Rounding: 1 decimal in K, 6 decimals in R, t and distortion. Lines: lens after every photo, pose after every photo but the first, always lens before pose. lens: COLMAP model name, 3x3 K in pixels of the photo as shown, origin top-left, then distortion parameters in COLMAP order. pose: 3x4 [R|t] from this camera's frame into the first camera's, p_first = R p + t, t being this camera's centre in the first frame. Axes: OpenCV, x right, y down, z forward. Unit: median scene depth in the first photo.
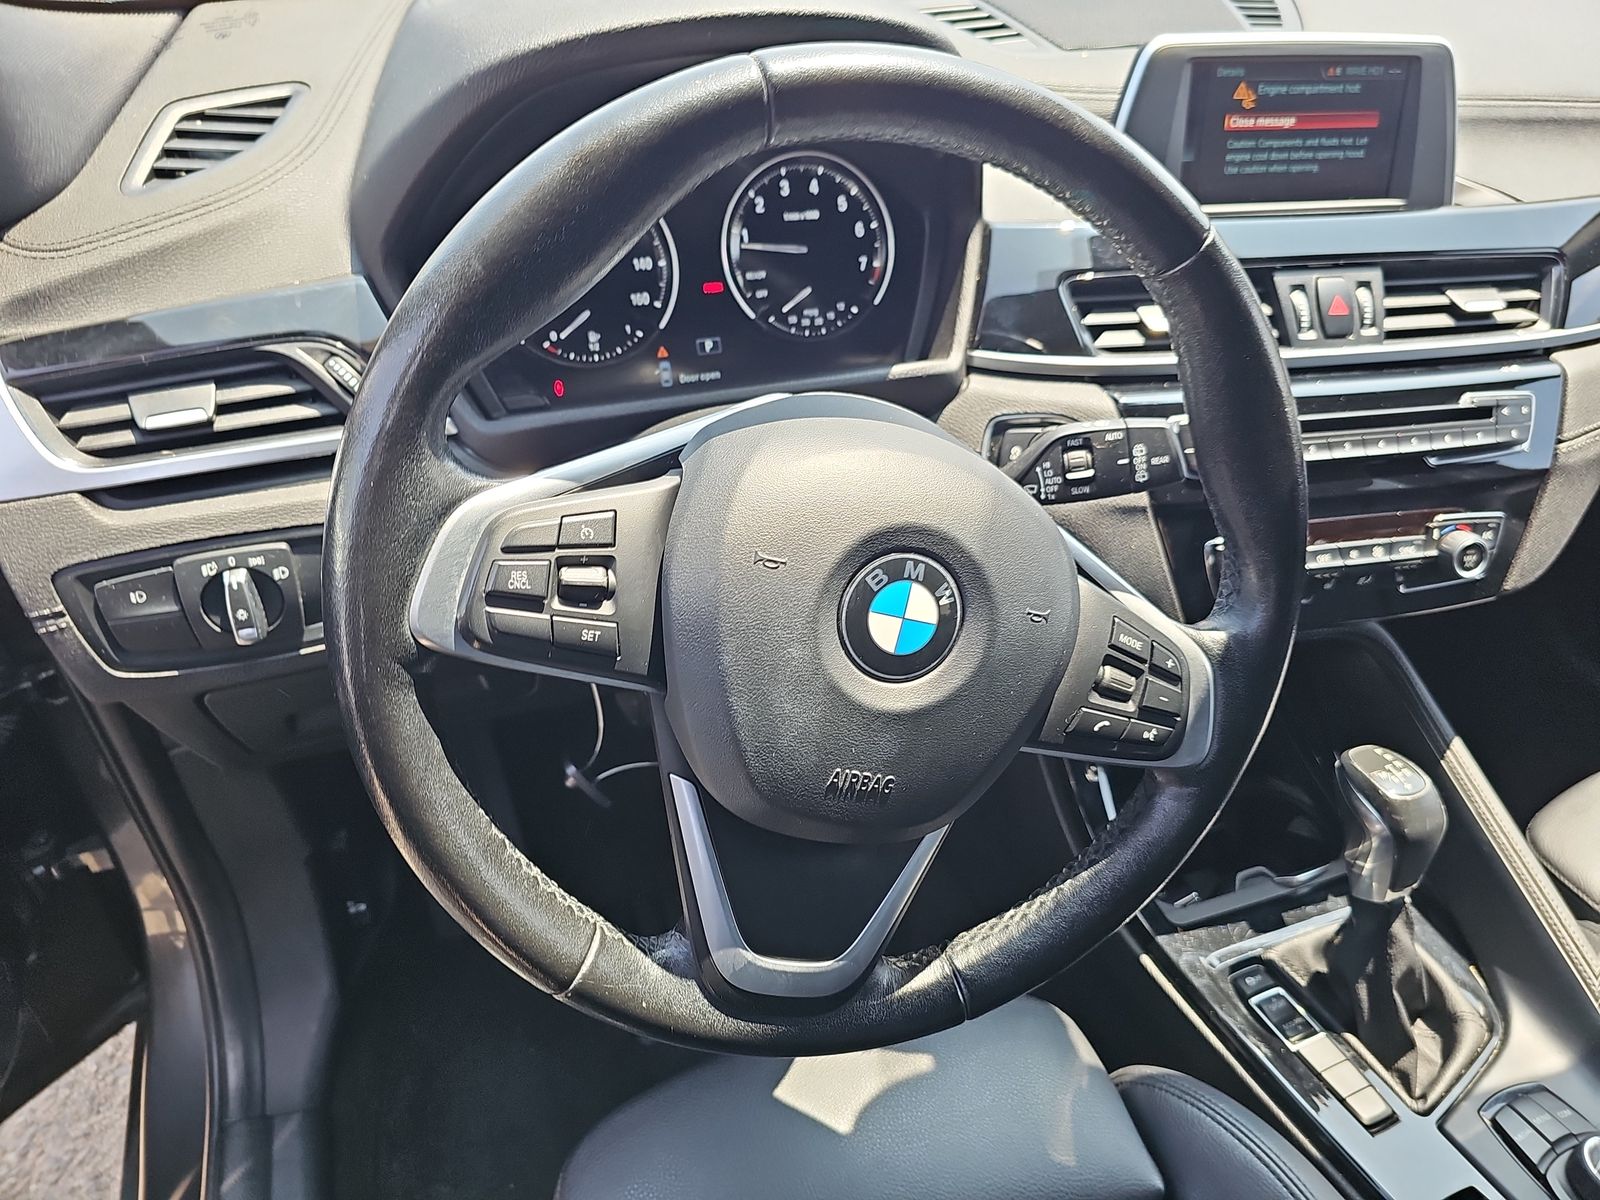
lens RADIAL K [[1013.9, 0, 800.0], [0, 1013.9, 600.0], [0, 0, 1]] dist [0.031609, -0.035090]
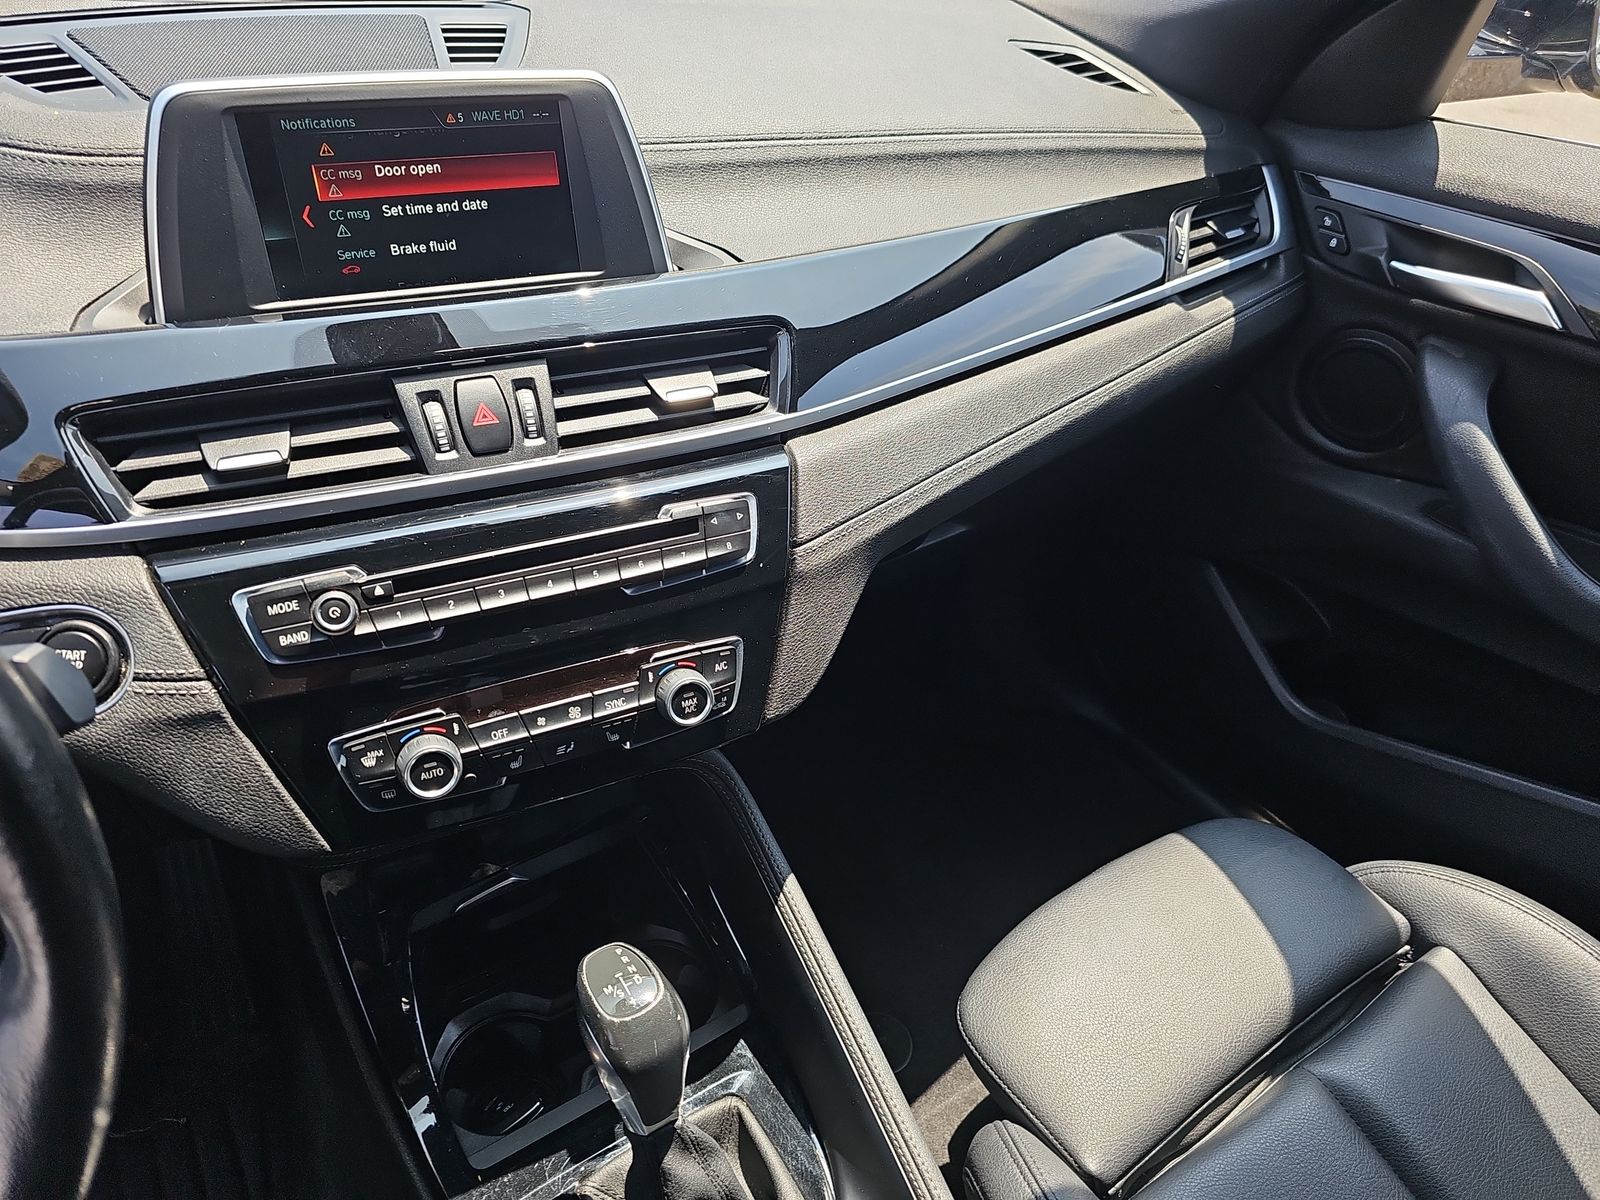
lens RADIAL K [[1013.9, 0, 800.0], [0, 1013.9, 600.0], [0, 0, 1]] dist [0.031609, -0.035090]
pose [[0.971899, -0.125823, 0.198947, 0.591662], [0.126769, 0.991900, 0.008028, -0.119581], [-0.198346, 0.017418, 0.979977, 0.171154]]
